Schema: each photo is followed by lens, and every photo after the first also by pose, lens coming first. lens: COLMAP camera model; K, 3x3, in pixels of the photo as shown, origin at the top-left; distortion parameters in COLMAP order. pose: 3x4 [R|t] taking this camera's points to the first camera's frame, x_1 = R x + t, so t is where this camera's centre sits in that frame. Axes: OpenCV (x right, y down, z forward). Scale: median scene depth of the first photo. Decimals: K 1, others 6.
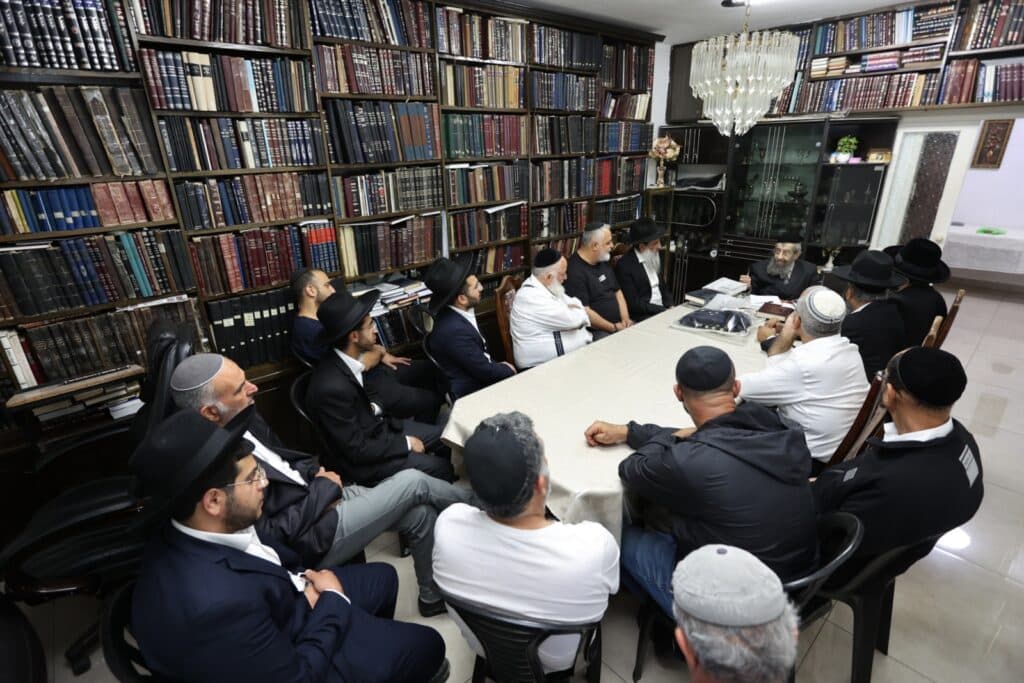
lens RADIAL K [[486.7, 0, 505.9], [0, 486.7, 338.5], [0, 0, 1]] dist [-0.045332, 0.010967]
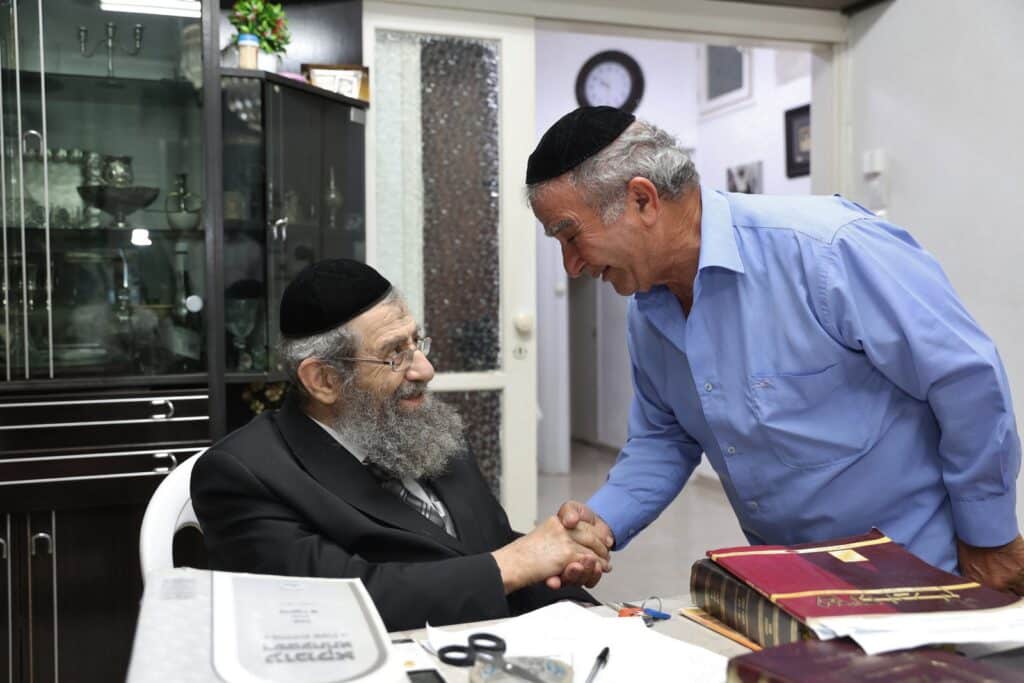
lens RADIAL K [[990.1, 0, 509.2], [0, 990.1, 347.8], [0, 0, 1]] dist [-0.003937, 0.000000]
pose [[0.367321, -0.008563, 0.930055, 0.251453], [0.337802, 0.932903, -0.124824, -0.117889], [-0.866582, 0.360025, 0.345567, 0.837870]]
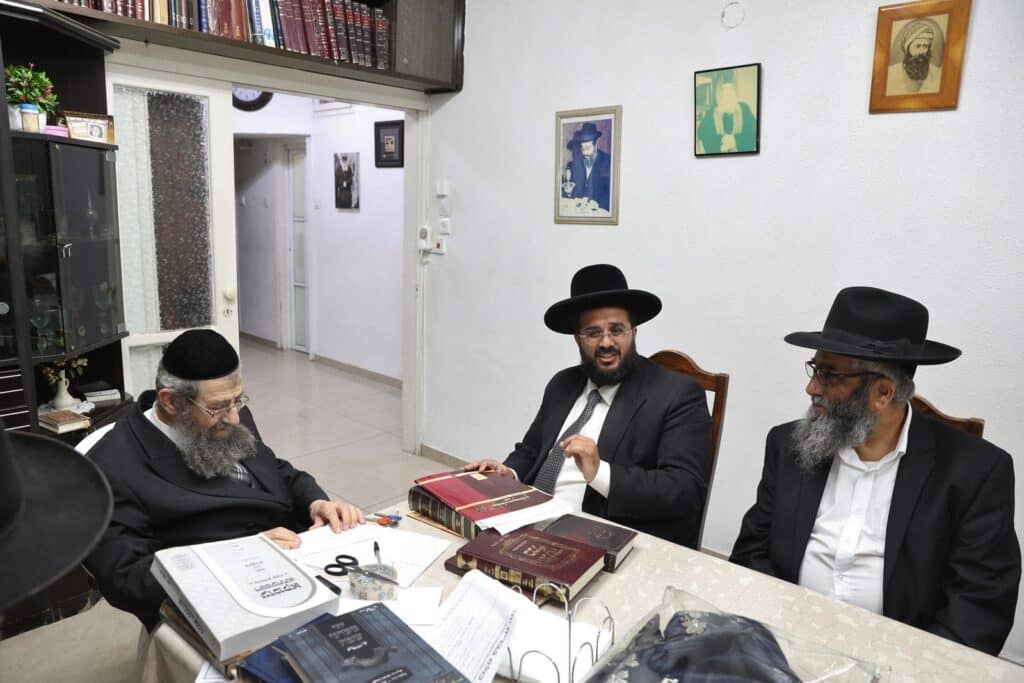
lens RADIAL K [[686.7, 0, 519.9], [0, 686.7, 355.3], [0, 0, 1]] dist [-0.099861, 0.058337]
pose [[-0.145382, -0.179920, 0.972879, 0.136620], [0.329549, 0.918368, 0.219085, -0.229327], [-0.932878, 0.352462, -0.074222, 0.857117]]
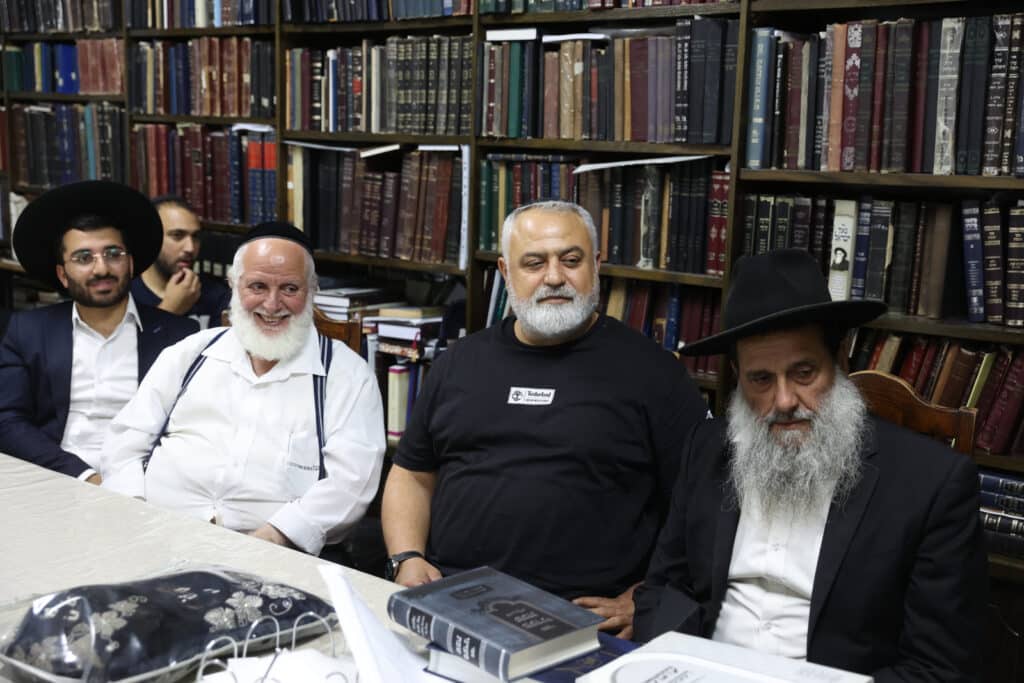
lens RADIAL K [[1290.1, 0, 504.9], [0, 1290.1, 319.7], [0, 0, 1]] dist [0.070278, 0.000000]
pose [[0.140062, 0.172566, -0.974989, 0.845889], [-0.390586, 0.914473, 0.105745, -0.239485], [0.909849, 0.366006, 0.195484, 0.815547]]
